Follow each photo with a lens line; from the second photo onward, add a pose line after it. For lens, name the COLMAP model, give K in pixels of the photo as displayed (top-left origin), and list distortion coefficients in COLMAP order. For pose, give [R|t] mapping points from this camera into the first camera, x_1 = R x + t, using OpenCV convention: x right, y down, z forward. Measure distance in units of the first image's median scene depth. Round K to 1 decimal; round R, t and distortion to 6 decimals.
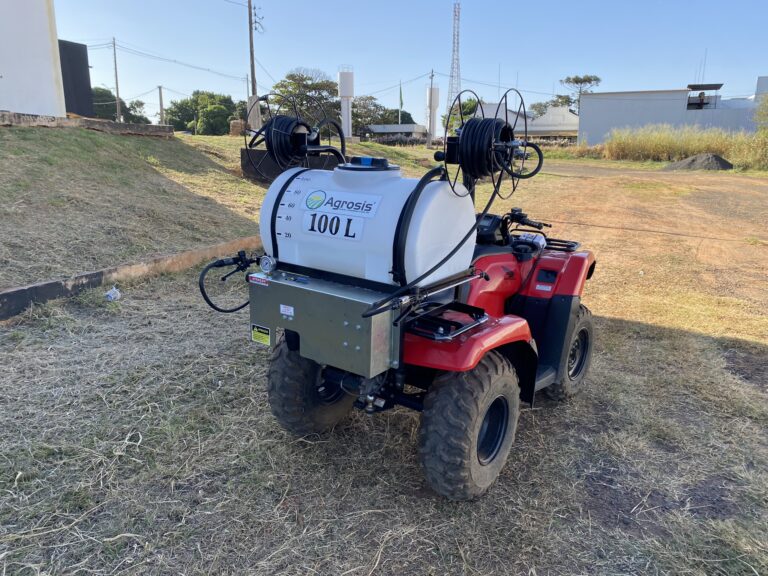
lens RADIAL K [[579.8, 0, 381.5], [0, 579.8, 286.8], [0, 0, 1]] dist [0.004320, -0.002923]
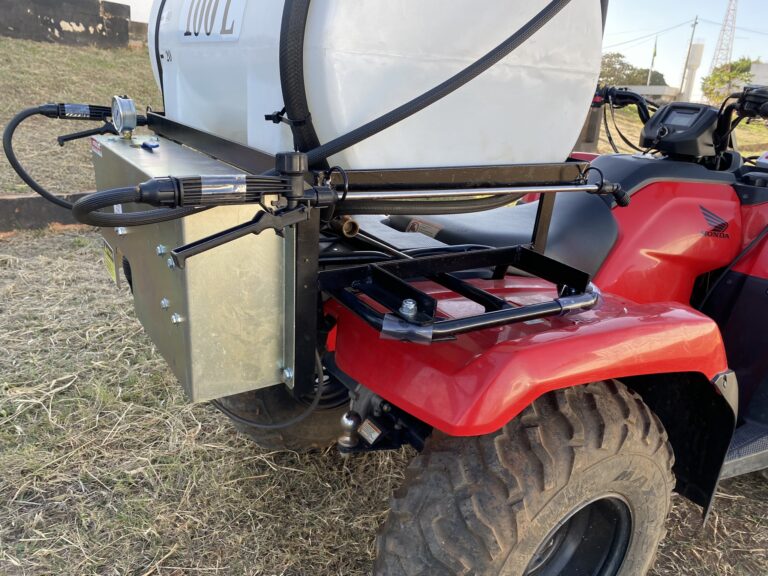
lens RADIAL K [[579.8, 0, 385.5], [0, 579.8, 293.5], [0, 0, 1]] dist [0.004320, -0.002923]
pose [[0.930728, 0.151574, -0.332824, 0.162857], [-0.126000, 0.987251, 0.097257, 0.028014], [0.343322, -0.048584, 0.937960, 0.540825]]
